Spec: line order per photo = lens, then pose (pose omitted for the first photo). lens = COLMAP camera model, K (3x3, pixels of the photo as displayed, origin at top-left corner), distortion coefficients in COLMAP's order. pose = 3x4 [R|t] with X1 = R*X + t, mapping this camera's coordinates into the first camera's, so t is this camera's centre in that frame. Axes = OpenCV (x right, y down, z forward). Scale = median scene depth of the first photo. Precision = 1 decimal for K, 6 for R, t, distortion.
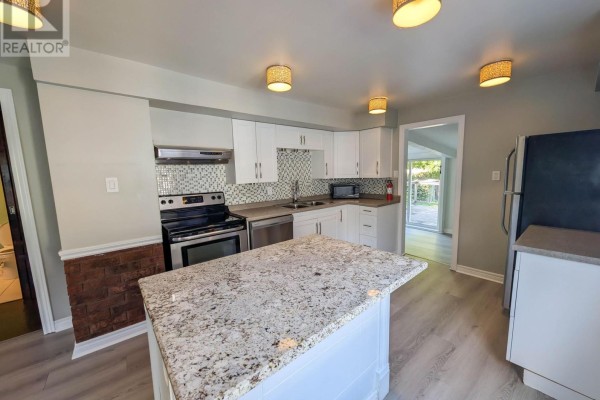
lens RADIAL K [[228.6, 0, 300.0], [0, 228.6, 200.0], [0, 0, 1]] dist [0.000501, 0.000039]
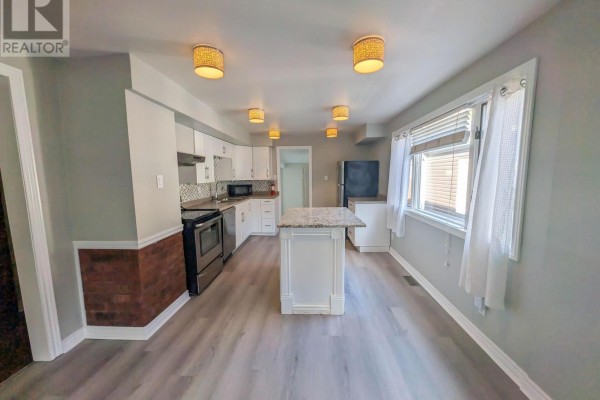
lens RADIAL K [[232.6, 0, 298.7], [0, 232.6, 200.1], [0, 0, 1]] dist [-0.001383, -0.000180]
pose [[0.676133, -0.062028, 0.734164, -0.805237], [0.083574, 0.996475, 0.007222, 0.051089], [-0.732024, 0.056474, 0.678934, -0.206801]]
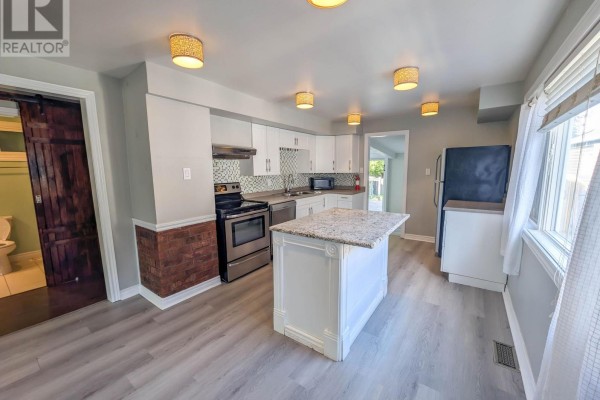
lens RADIAL K [[238.2, 0, 298.1], [0, 238.2, 199.9], [0, 0, 1]] dist [0.000352, 0.000047]
pose [[0.966684, -0.017391, 0.255380, -0.372123], [0.015623, 0.999838, 0.008950, 0.051931], [-0.255494, -0.004662, 0.966799, -0.301562]]
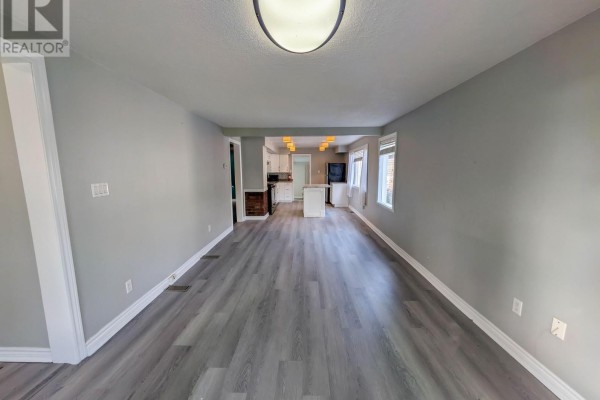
lens RADIAL K [[232.6, 0, 298.7], [0, 232.6, 200.1], [0, 0, 1]] dist [-0.001383, -0.000180]
pose [[0.652797, -0.076216, 0.753689, -2.130898], [0.076083, 0.996492, 0.034871, 0.184596], [-0.753702, 0.034579, 0.656306, -1.150259]]
